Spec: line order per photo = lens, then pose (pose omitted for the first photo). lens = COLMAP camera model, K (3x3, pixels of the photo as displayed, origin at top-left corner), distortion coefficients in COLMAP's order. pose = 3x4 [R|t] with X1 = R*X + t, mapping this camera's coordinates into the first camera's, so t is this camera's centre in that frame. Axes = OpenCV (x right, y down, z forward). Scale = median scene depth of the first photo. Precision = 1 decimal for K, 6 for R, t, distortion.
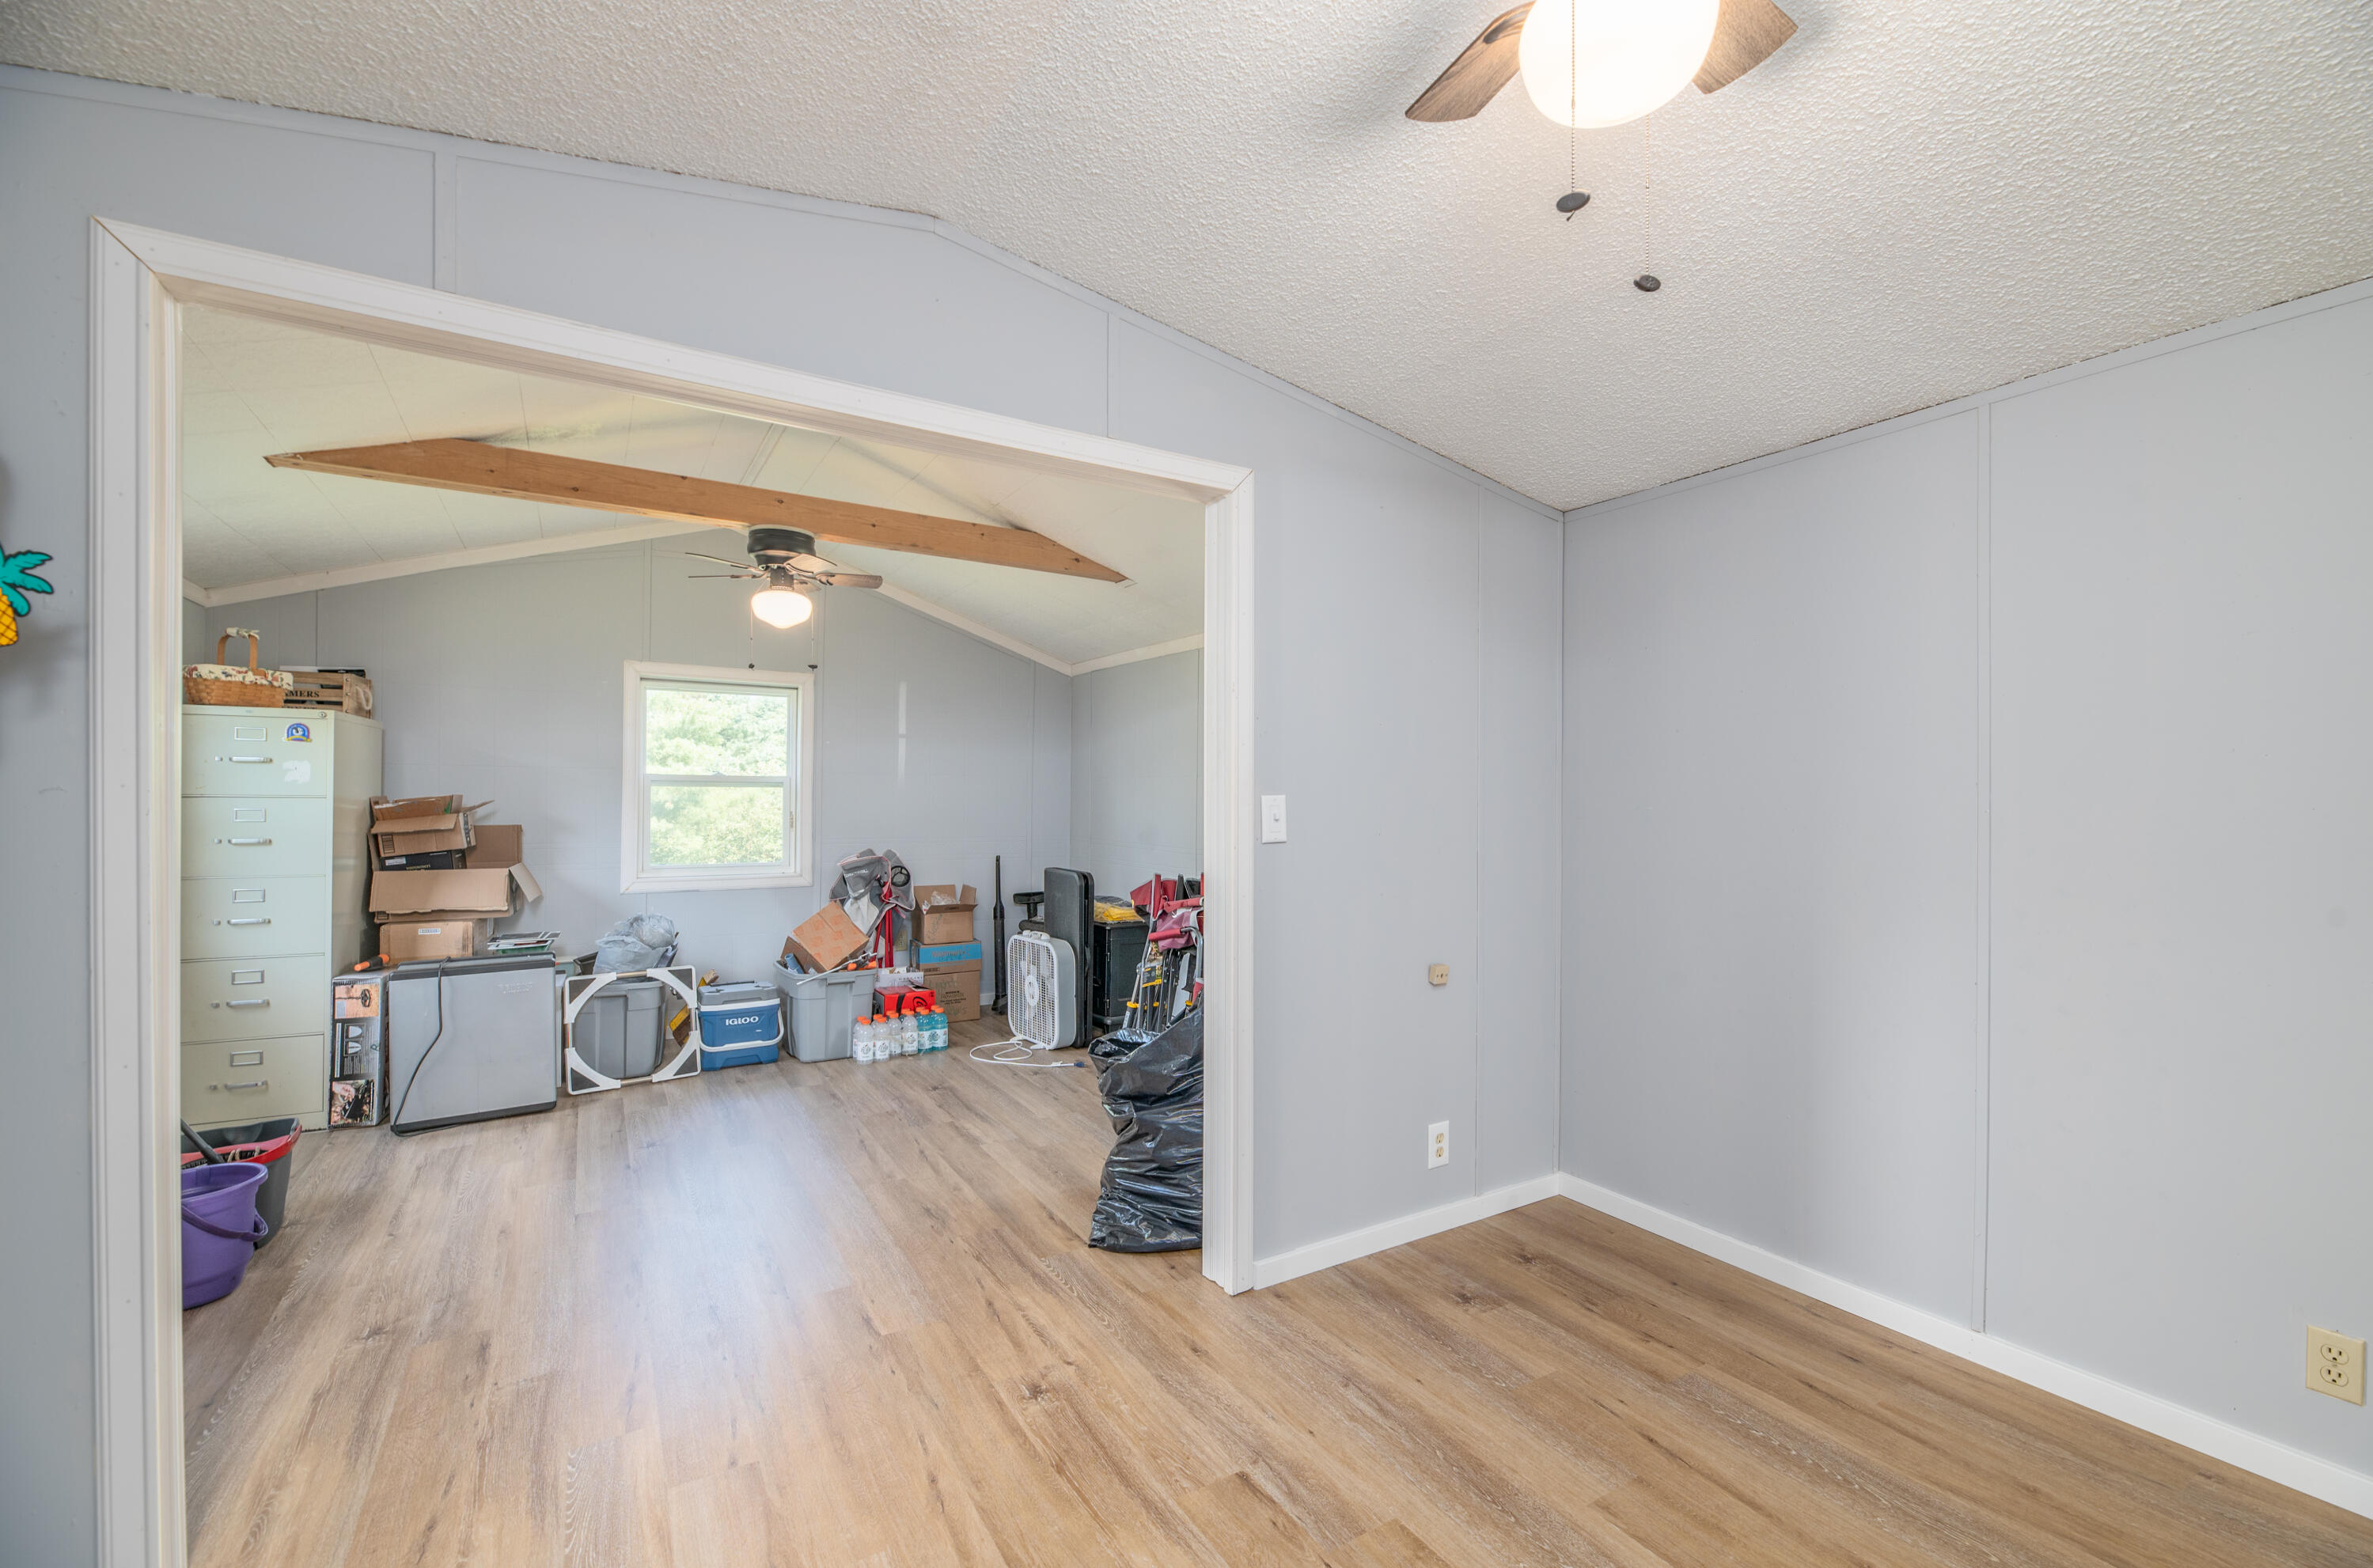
lens RADIAL K [[999.0, 0, 1193.5], [0, 999.0, 803.6], [0, 0, 1]] dist [0.000616, -0.000078]
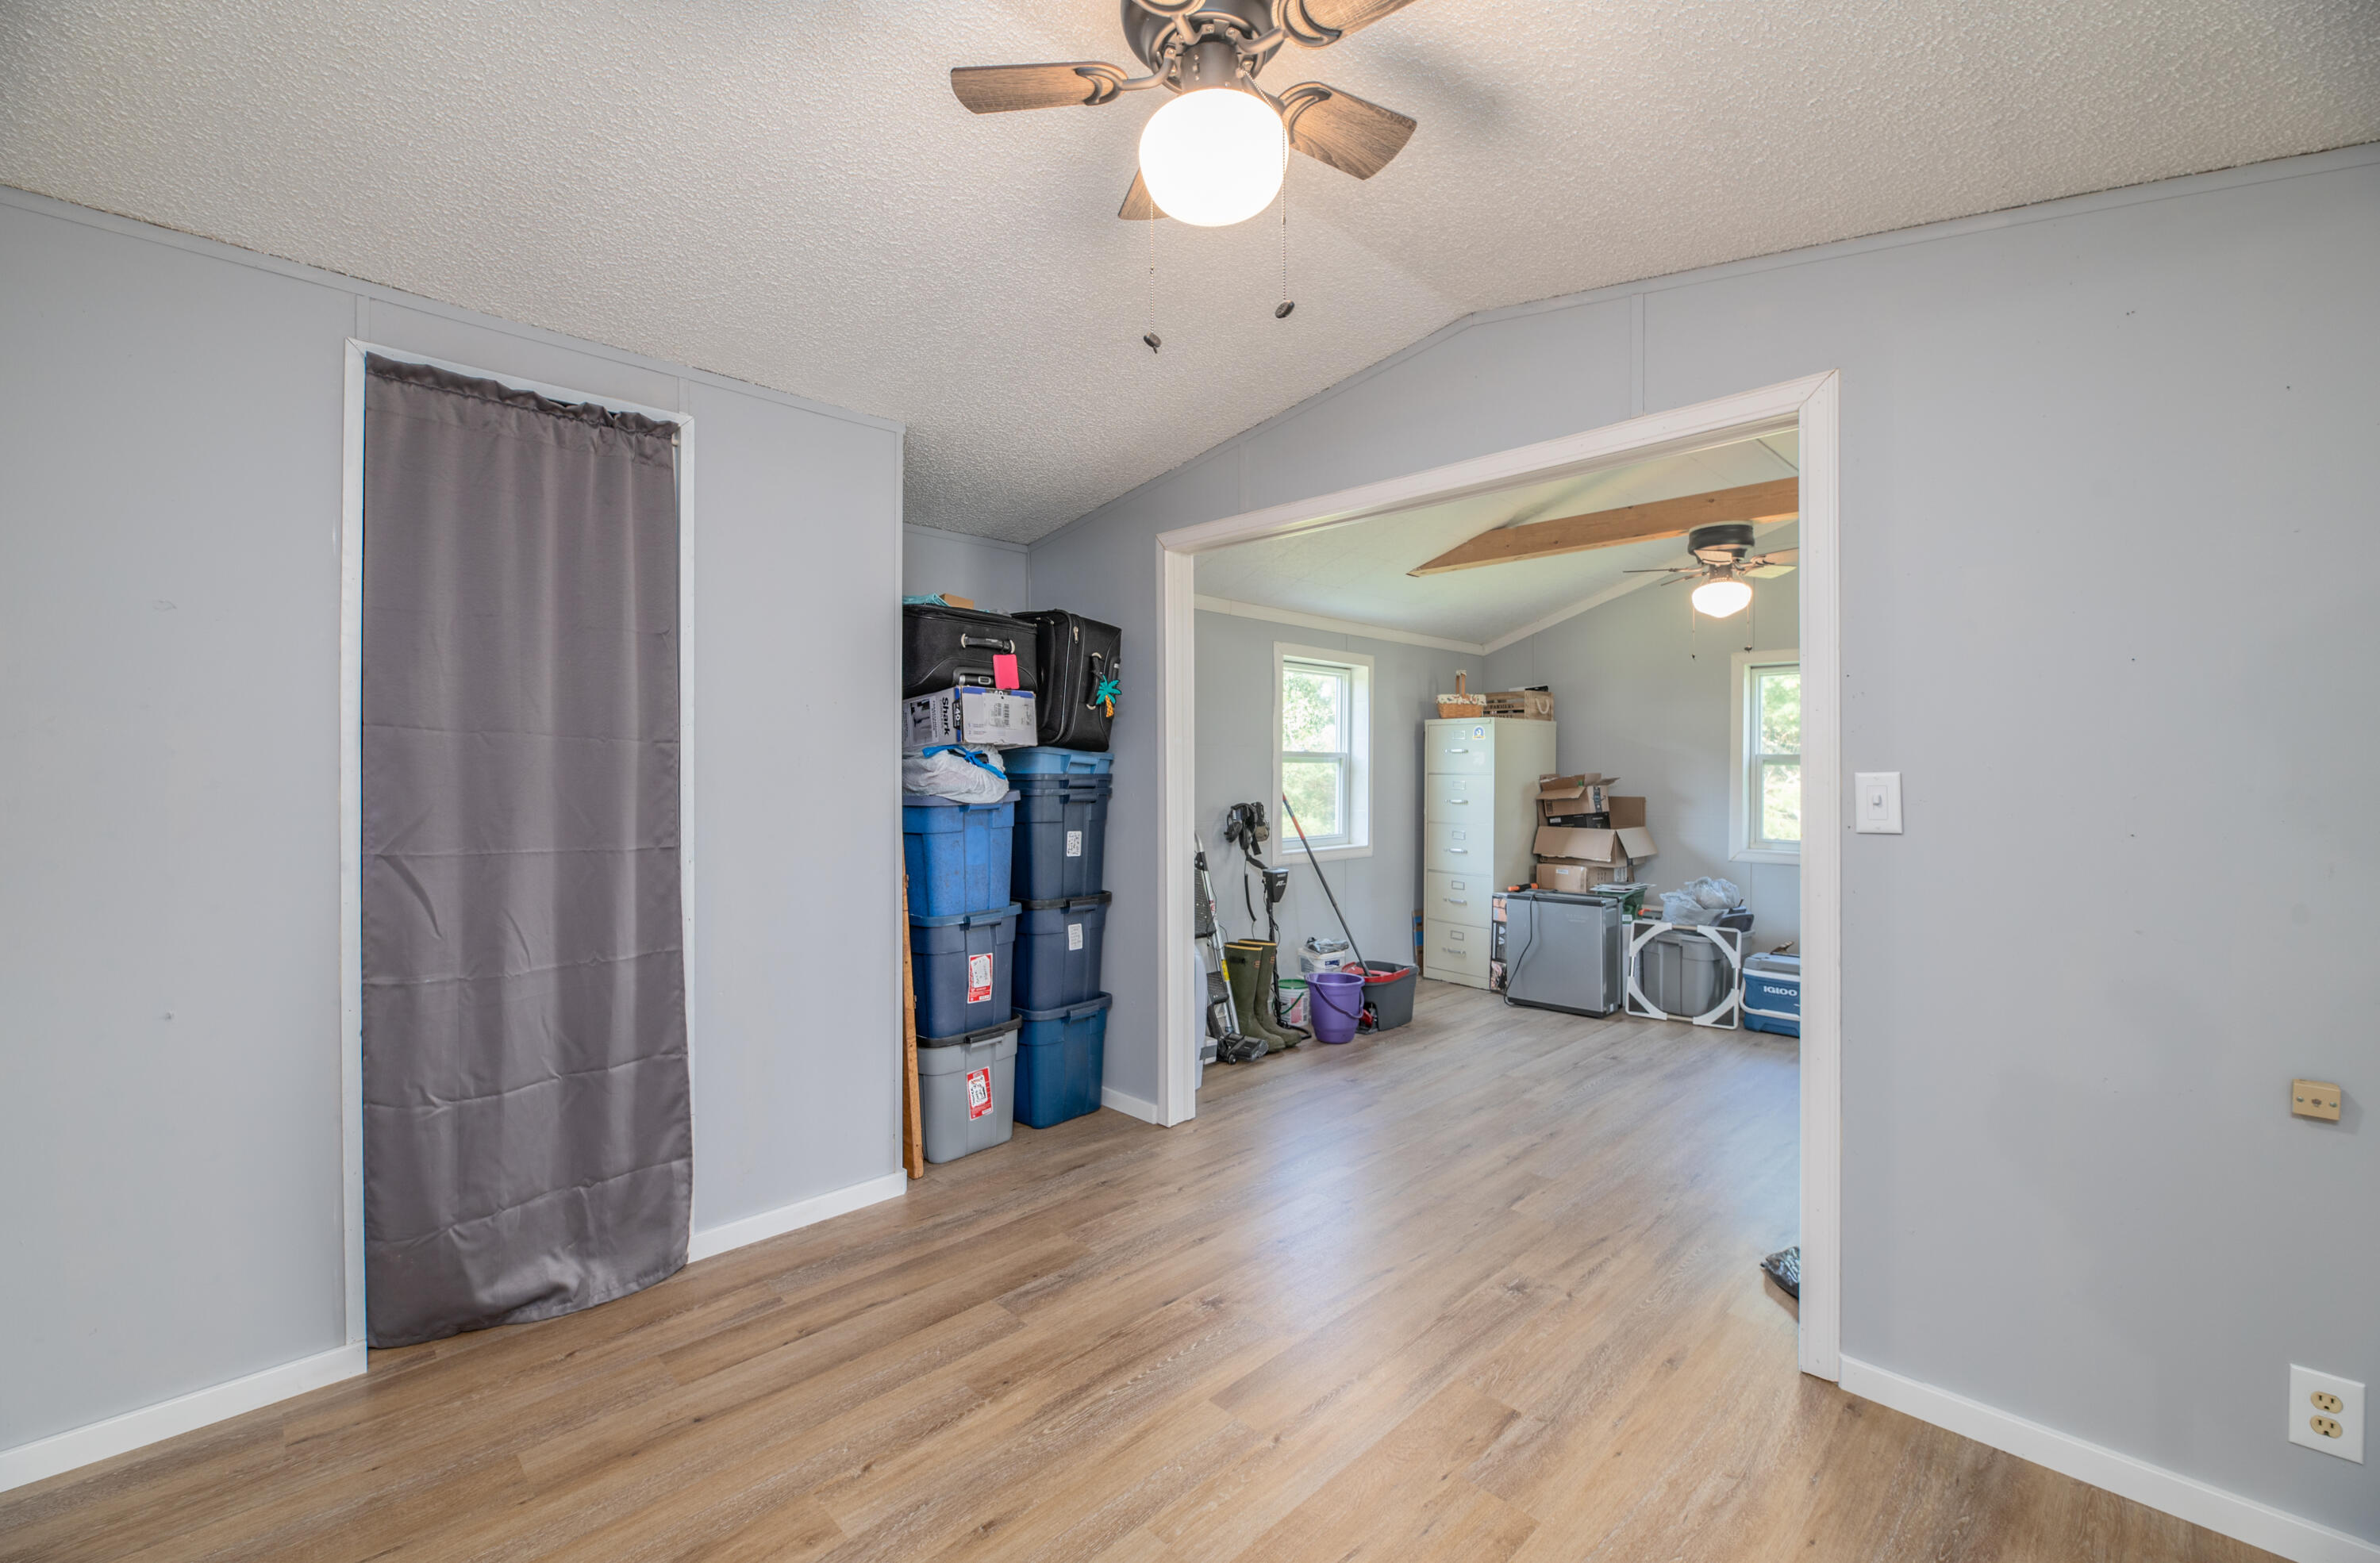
lens RADIAL K [[984.0, 0, 1190.0], [0, 984.0, 781.5], [0, 0, 1]] dist [-0.001047, -0.000608]
pose [[0.217651, 0.008065, -0.975993, 0.463728], [-0.009645, 0.999935, 0.006112, -0.000183], [0.975979, 0.008083, 0.217714, 0.203346]]
